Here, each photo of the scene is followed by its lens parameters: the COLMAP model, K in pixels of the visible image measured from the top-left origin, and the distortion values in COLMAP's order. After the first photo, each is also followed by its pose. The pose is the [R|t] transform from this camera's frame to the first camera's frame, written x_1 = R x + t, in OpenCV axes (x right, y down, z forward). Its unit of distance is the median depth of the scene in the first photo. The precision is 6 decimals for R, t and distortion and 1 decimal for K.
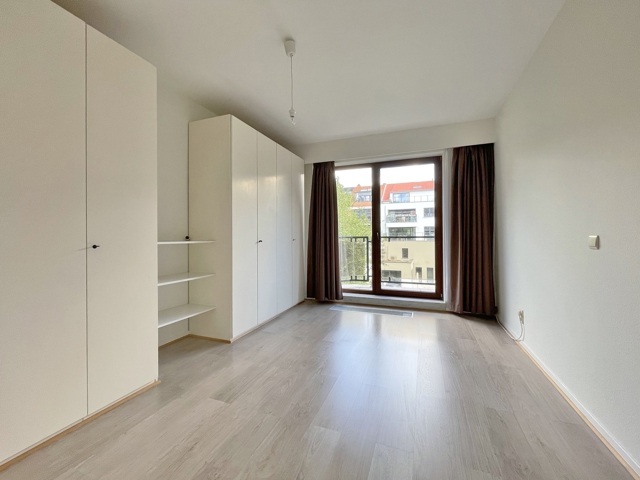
lens RADIAL K [[261.6, 0, 320.0], [0, 261.6, 240.0], [0, 0, 1]] dist [-0.018129, -0.000052]
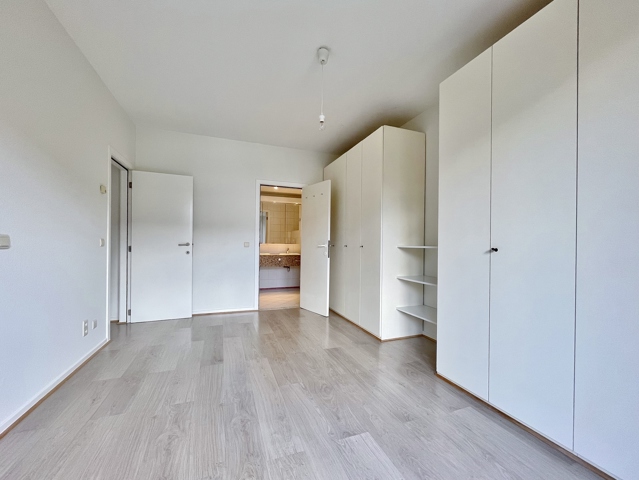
lens RADIAL K [[261.2, 0, 319.5], [0, 261.2, 240.0], [0, 0, 1]] dist [-0.018129, -0.000052]
pose [[-0.742911, -0.020776, -0.669068, 0.556705], [-0.021225, 0.999747, -0.007476, -0.004380], [0.669054, 0.008647, -0.743164, 1.647079]]
